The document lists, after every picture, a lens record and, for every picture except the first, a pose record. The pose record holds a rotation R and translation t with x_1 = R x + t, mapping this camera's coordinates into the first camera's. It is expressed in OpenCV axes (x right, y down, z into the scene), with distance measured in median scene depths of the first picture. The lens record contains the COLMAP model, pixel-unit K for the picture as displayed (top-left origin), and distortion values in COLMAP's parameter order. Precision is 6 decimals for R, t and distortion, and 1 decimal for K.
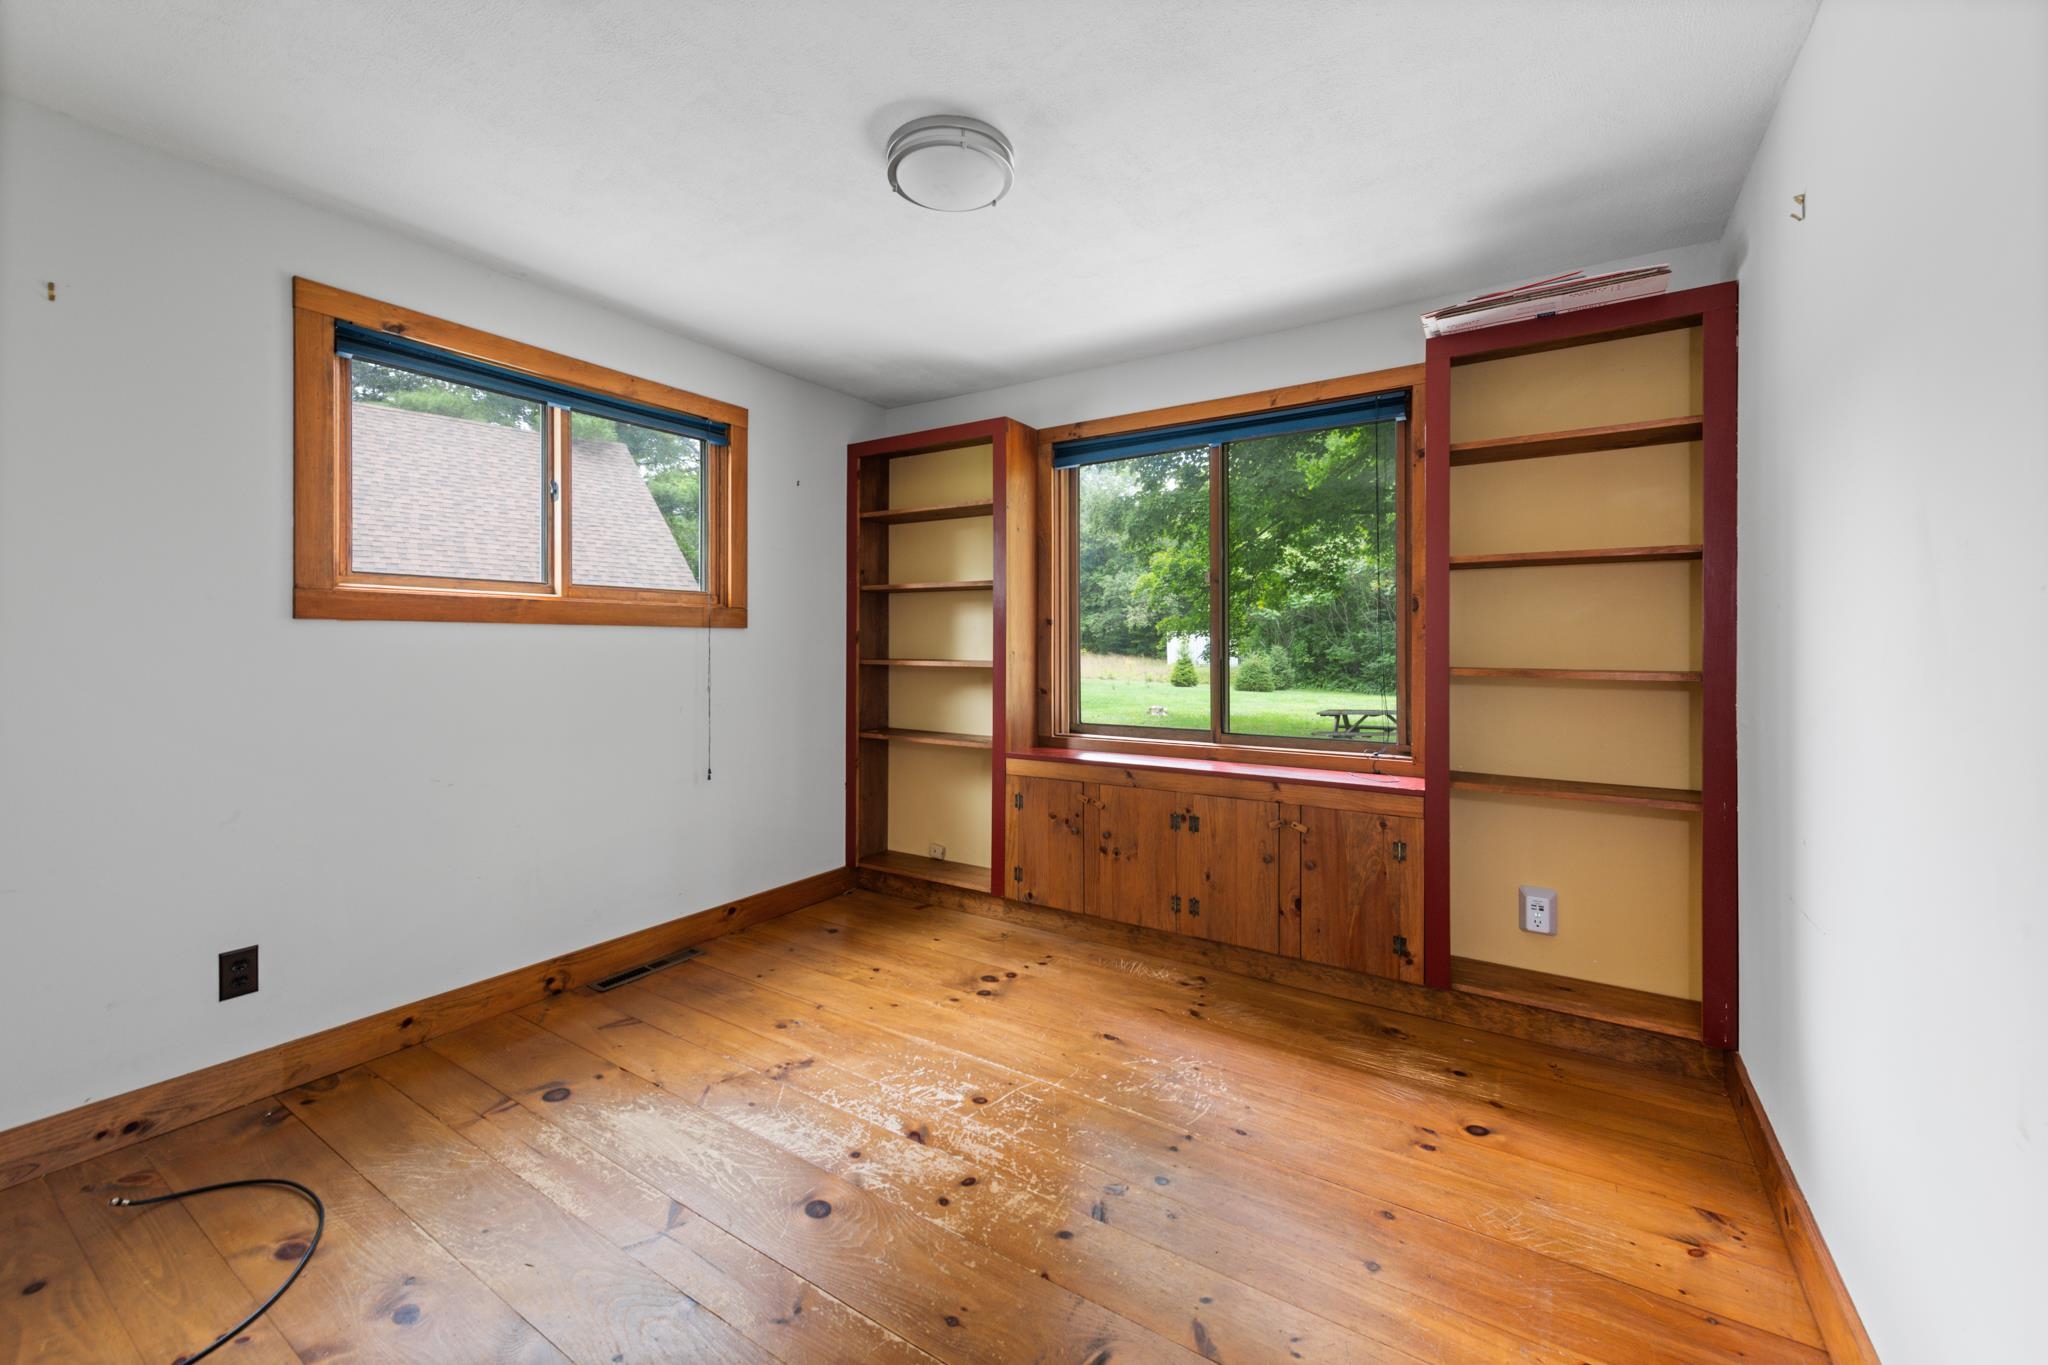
lens RADIAL K [[816.9, 0, 1043.7], [0, 816.9, 649.7], [0, 0, 1]] dist [0.016680, -0.006376]
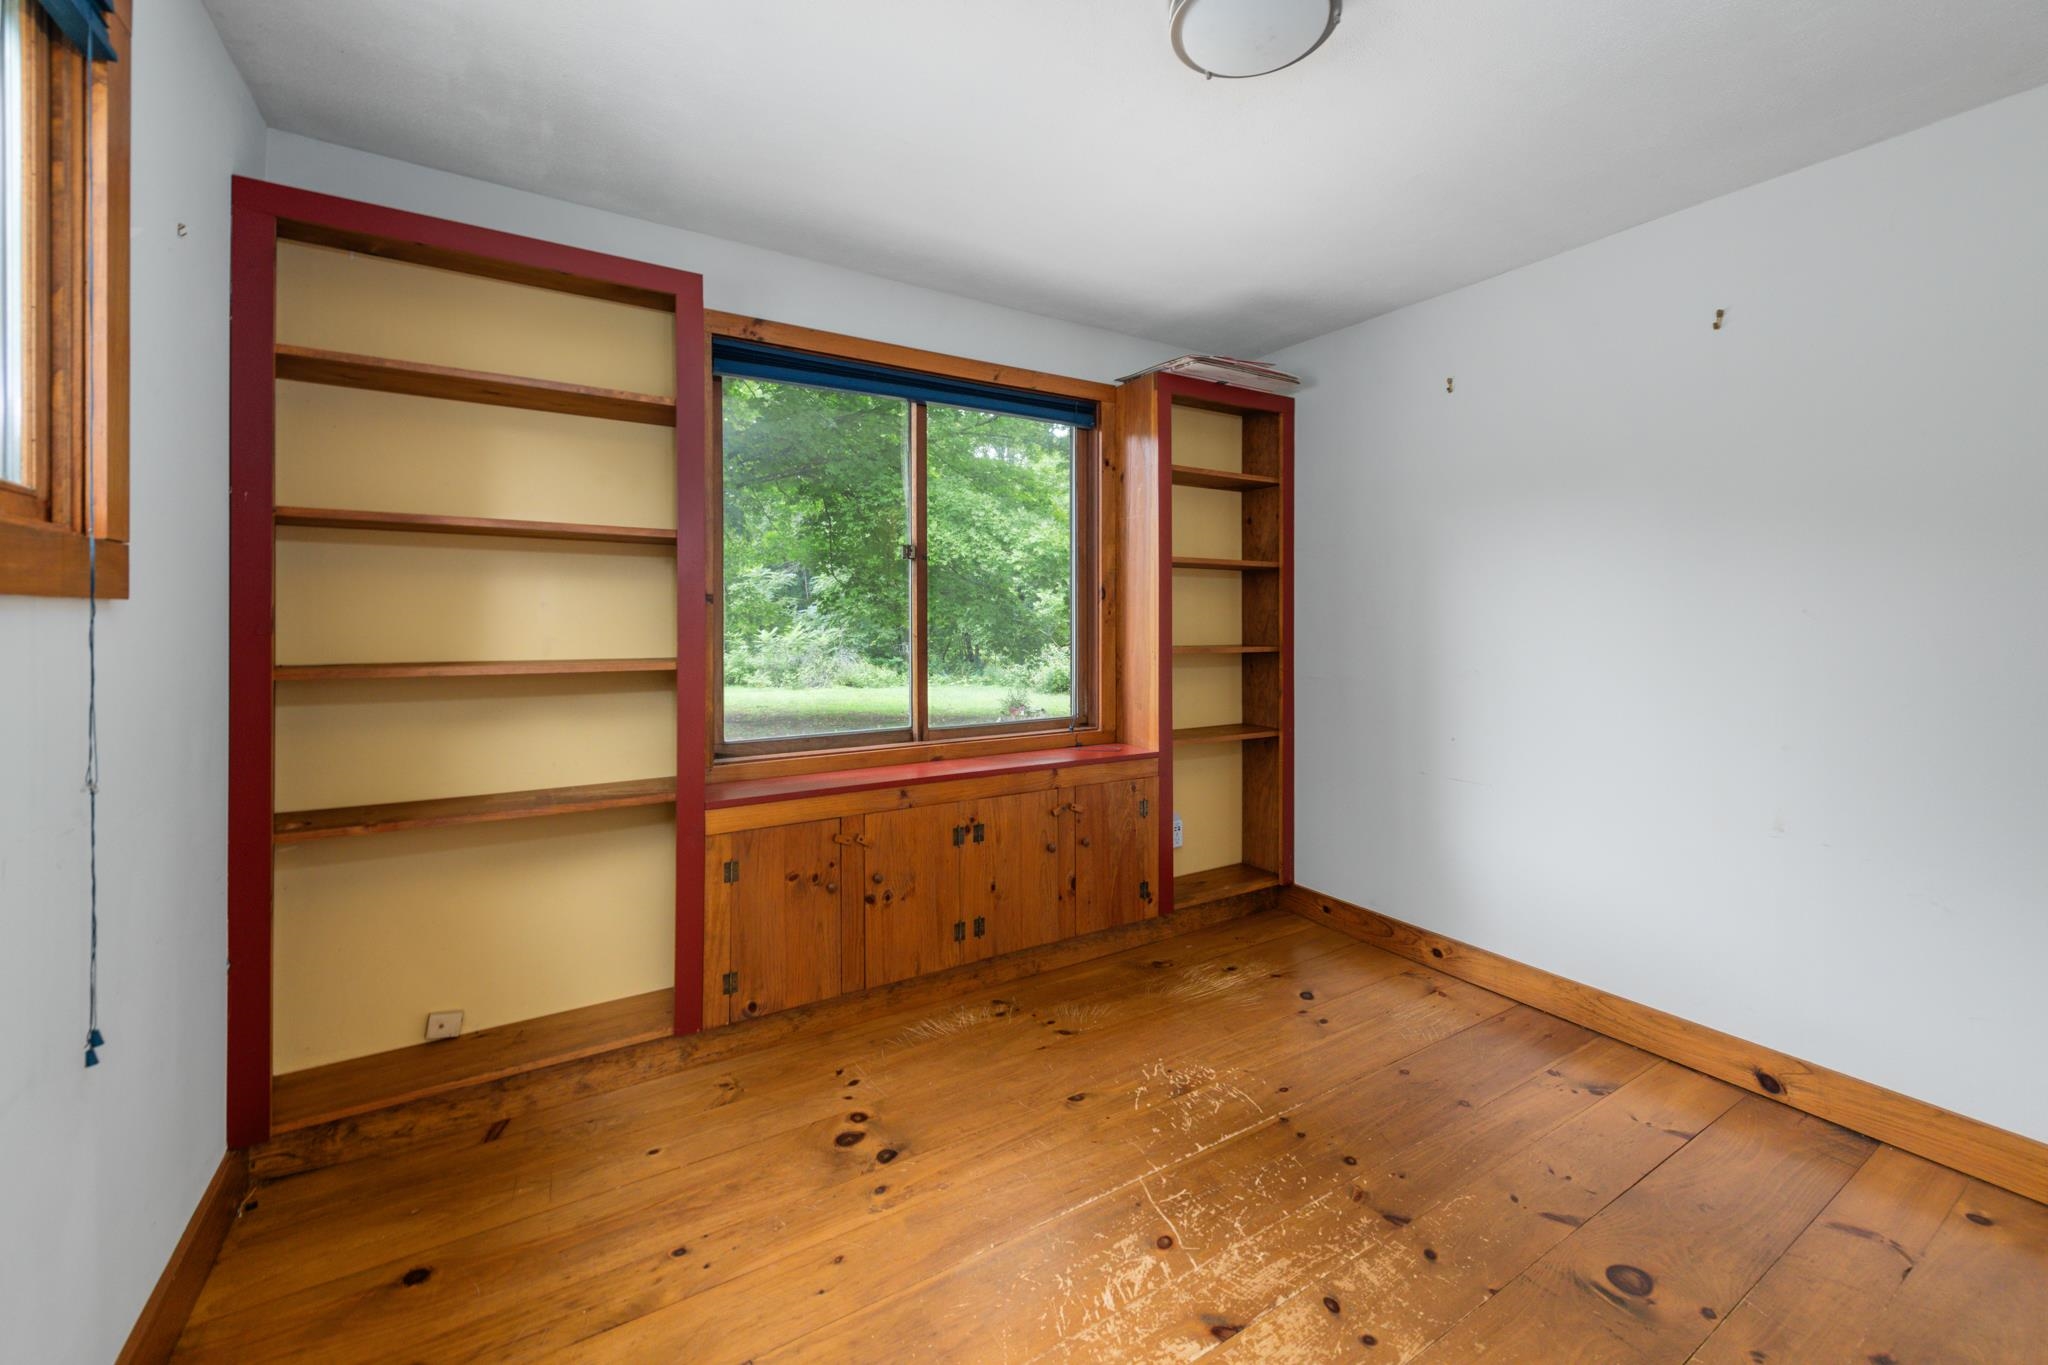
lens RADIAL K [[816.9, 0, 1043.7], [0, 816.9, 649.7], [0, 0, 1]] dist [0.016680, -0.006376]
pose [[0.432376, -0.035987, 0.900975, -0.597134], [0.003883, 0.999268, 0.038050, -0.016117], [-0.901685, -0.012953, 0.432199, 0.595890]]
